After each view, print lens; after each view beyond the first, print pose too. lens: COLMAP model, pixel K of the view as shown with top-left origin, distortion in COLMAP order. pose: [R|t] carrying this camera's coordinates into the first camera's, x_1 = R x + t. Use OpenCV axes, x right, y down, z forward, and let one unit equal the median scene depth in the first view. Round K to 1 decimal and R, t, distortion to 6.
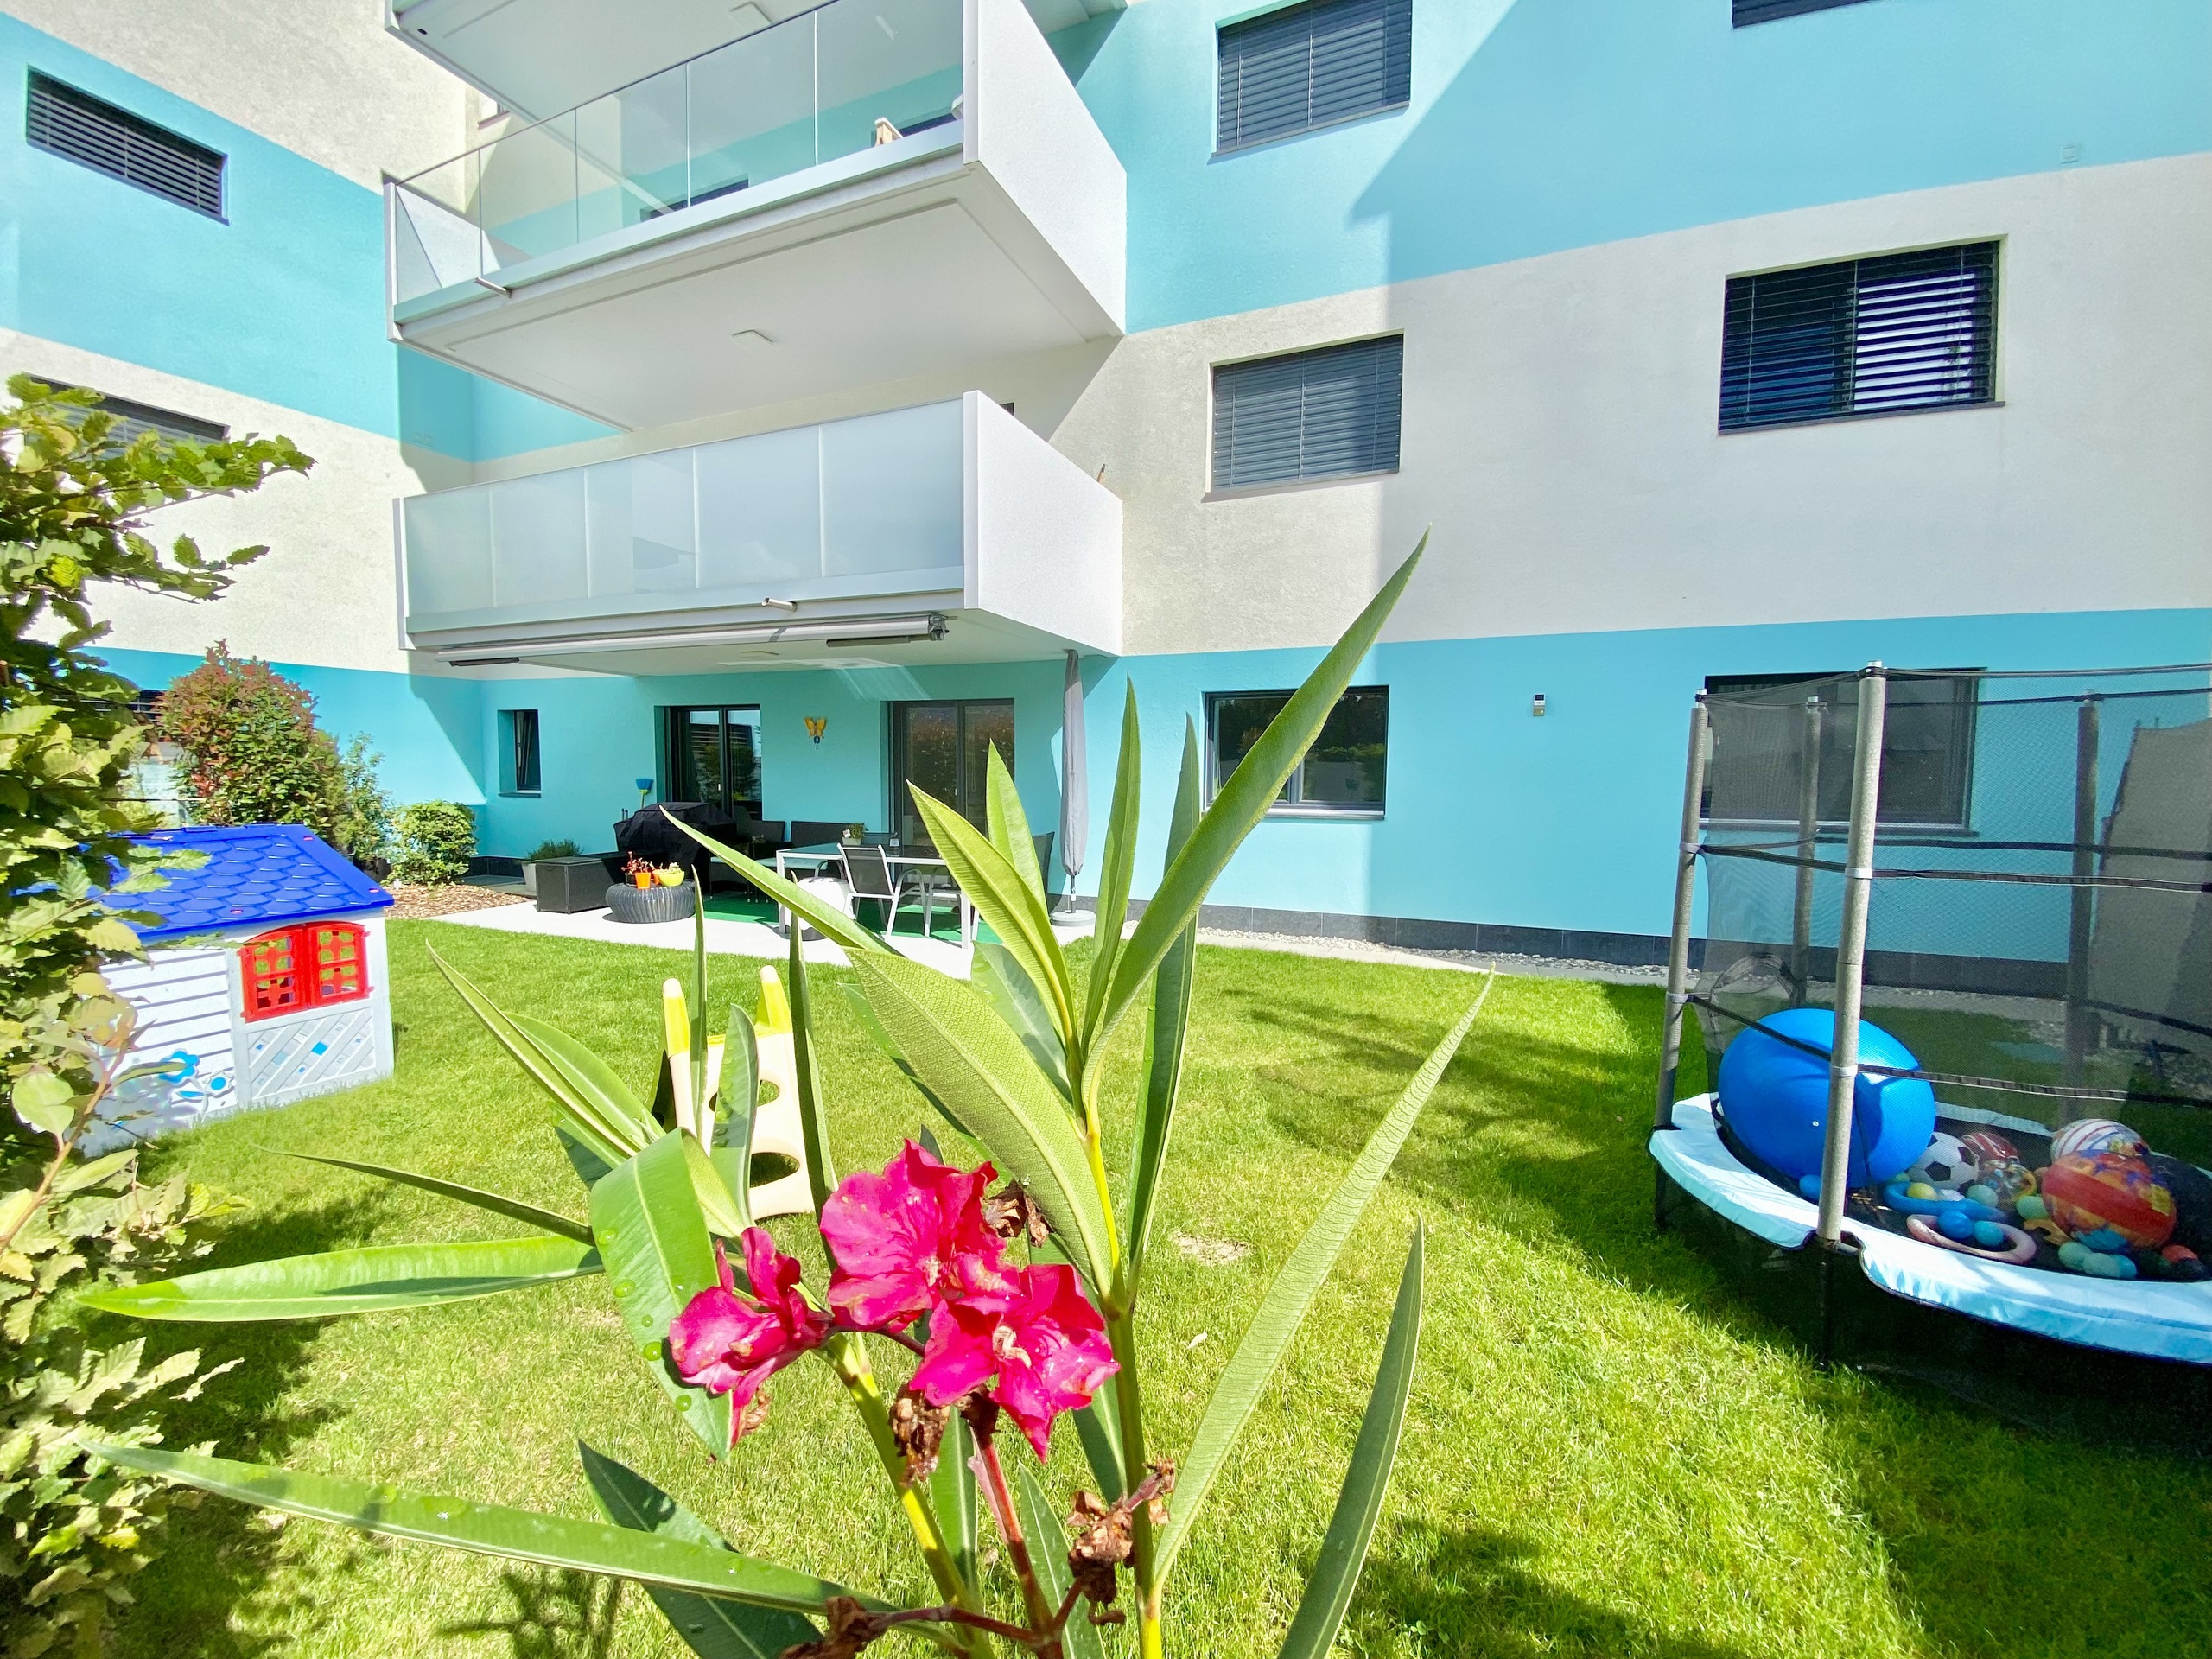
lens RADIAL K [[896.7, 0, 1106.0], [0, 896.7, 829.5], [0, 0, 1]] dist [0.073626, -0.040078]
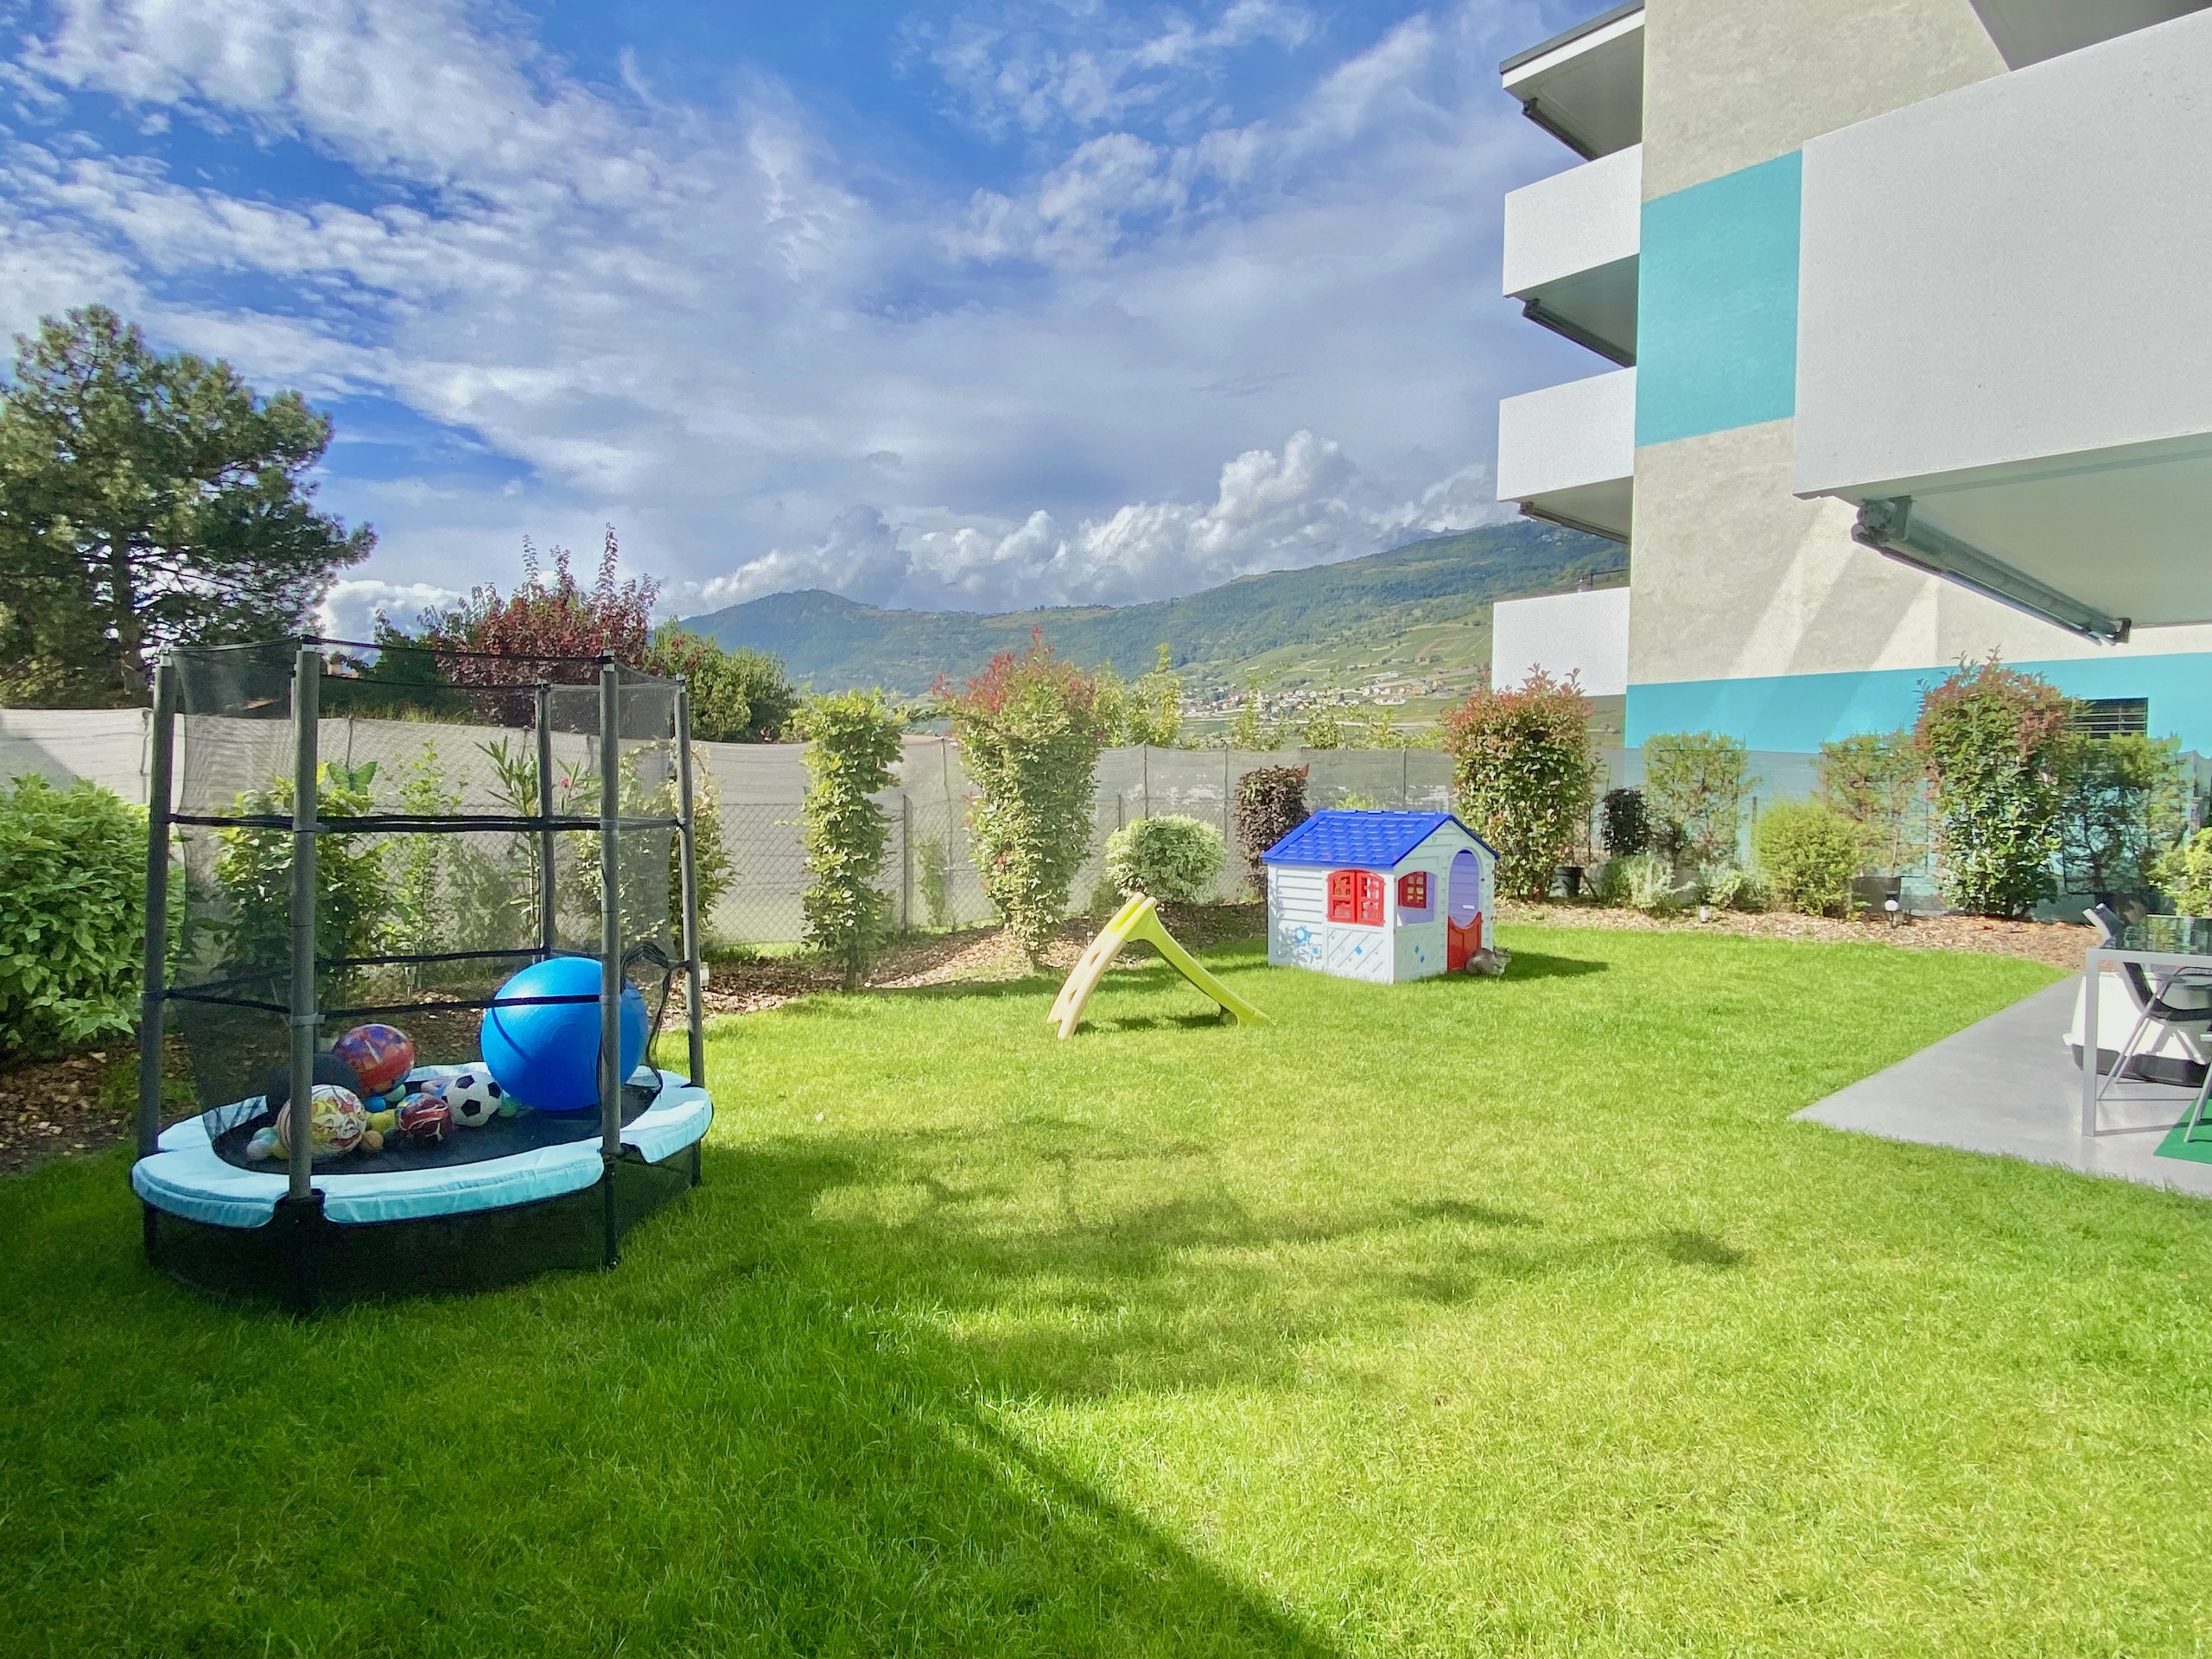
lens RADIAL K [[1172.5, 0, 1106.0], [0, 1172.5, 829.5], [0, 0, 1]] dist [0.000358, 0.000021]
pose [[-0.420120, 0.020391, -0.907239, 1.075183], [-0.066410, 0.996376, 0.053147, -0.047879], [0.905035, 0.082578, -0.417244, 1.300510]]
